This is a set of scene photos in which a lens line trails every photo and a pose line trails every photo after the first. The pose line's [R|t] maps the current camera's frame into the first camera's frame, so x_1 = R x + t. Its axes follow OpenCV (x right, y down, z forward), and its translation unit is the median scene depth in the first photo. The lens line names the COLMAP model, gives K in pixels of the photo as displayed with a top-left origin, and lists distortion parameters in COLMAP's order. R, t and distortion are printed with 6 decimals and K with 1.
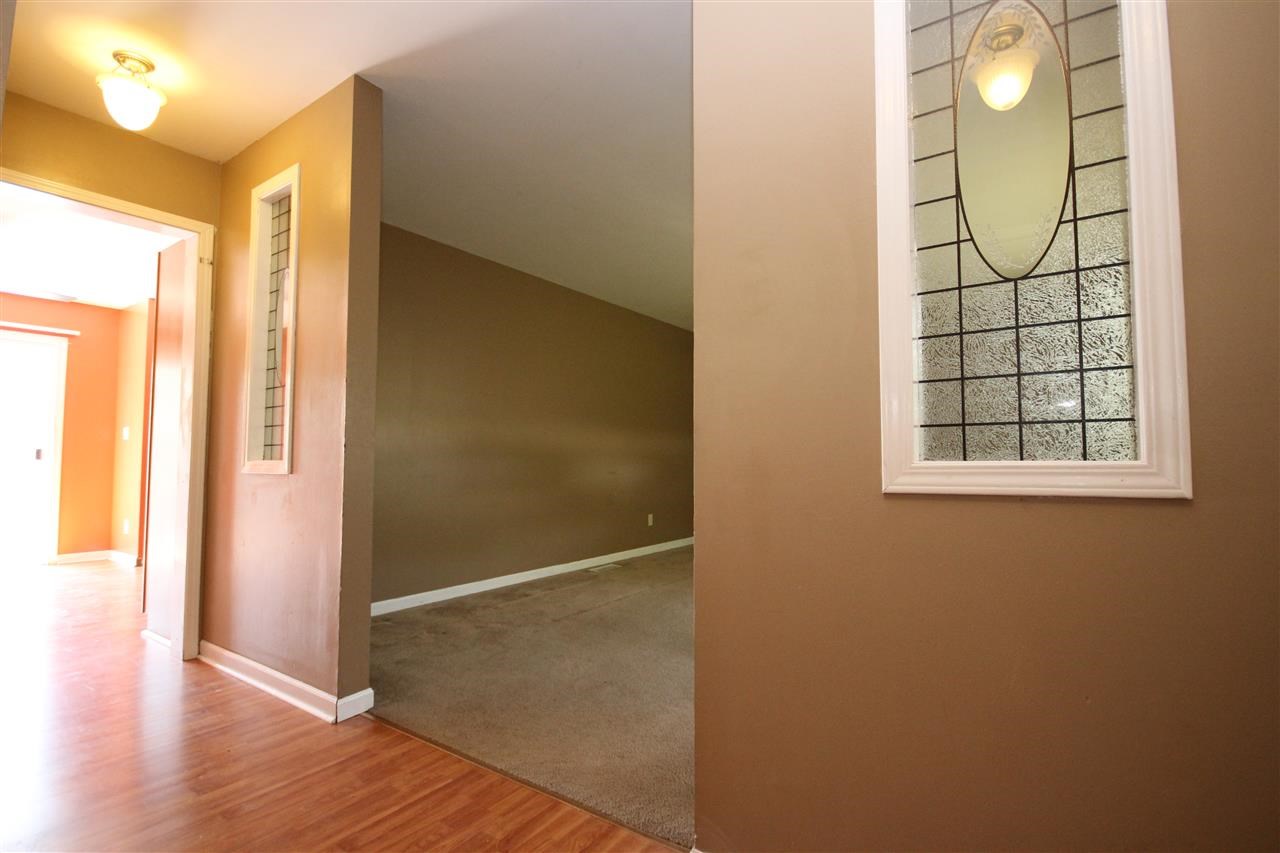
lens RADIAL K [[590.4, 0, 651.8], [0, 590.4, 431.4], [0, 0, 1]] dist [0.004291, -0.007708]
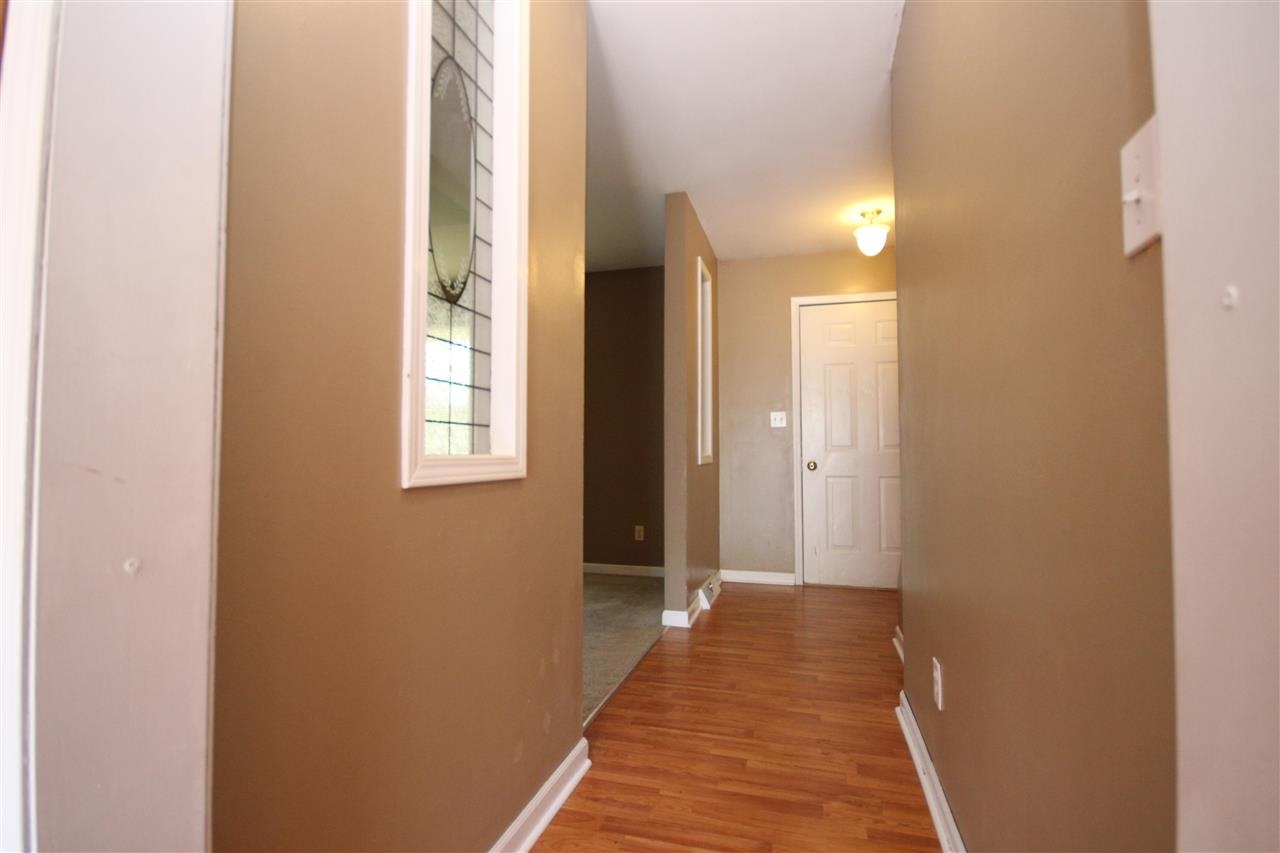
lens RADIAL K [[590.4, 0, 651.8], [0, 590.4, 431.4], [0, 0, 1]] dist [0.004291, -0.007708]
pose [[-0.320030, 0.037445, 0.946667, -1.710554], [-0.046613, 0.997386, -0.055209, 0.073111], [-0.946260, -0.061795, -0.317448, 1.494326]]
